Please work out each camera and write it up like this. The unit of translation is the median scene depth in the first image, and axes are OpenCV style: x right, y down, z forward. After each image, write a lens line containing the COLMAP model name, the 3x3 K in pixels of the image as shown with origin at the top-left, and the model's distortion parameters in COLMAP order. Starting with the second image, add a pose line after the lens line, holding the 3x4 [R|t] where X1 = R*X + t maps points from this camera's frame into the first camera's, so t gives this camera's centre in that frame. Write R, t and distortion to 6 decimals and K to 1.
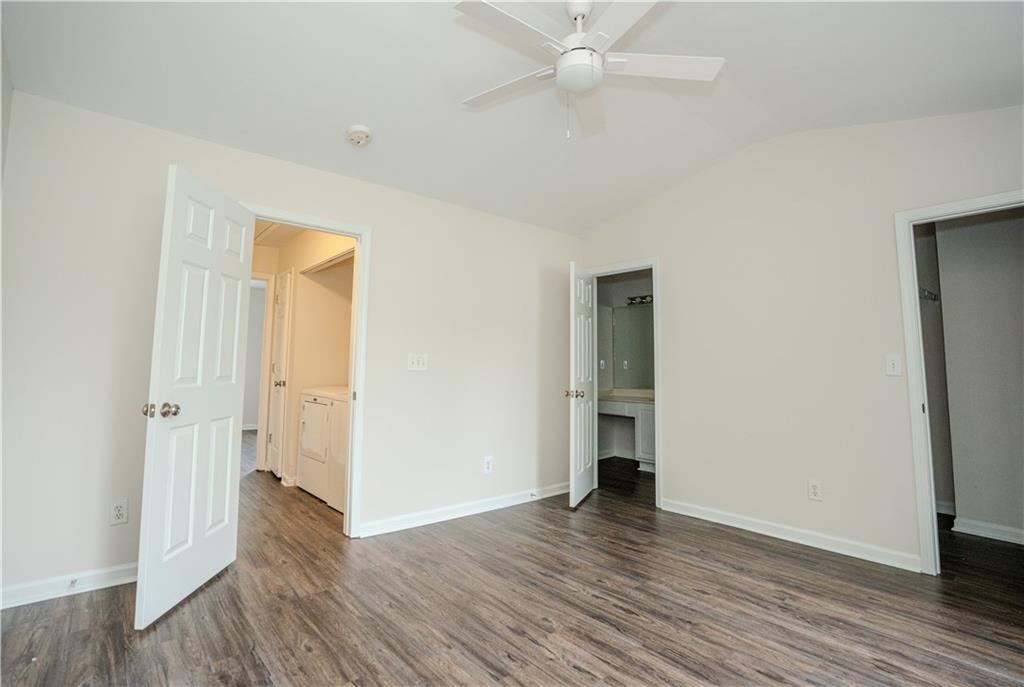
lens RADIAL K [[496.0, 0, 478.8], [0, 496.0, 324.8], [0, 0, 1]] dist [-0.067161, 0.022464]
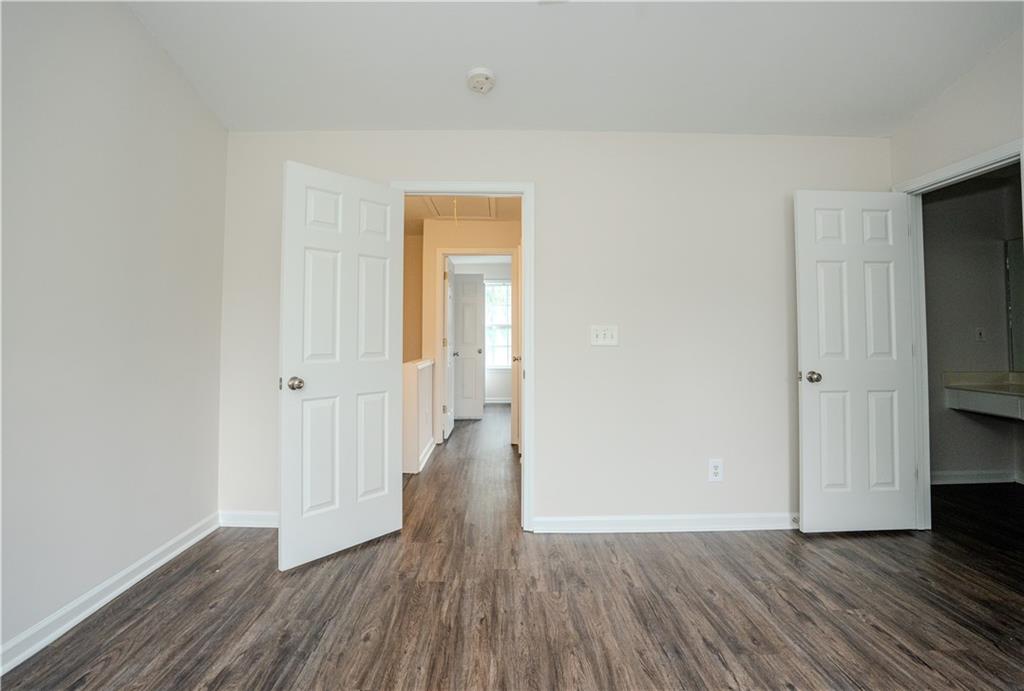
lens RADIAL K [[509.2, 0, 490.3], [0, 509.2, 321.7], [0, 0, 1]] dist [-0.065657, 0.020127]
pose [[0.780151, -0.033883, -0.624673, 0.337438], [0.062739, 0.997736, 0.024236, 0.027911], [0.622437, -0.058100, 0.780510, 0.299223]]
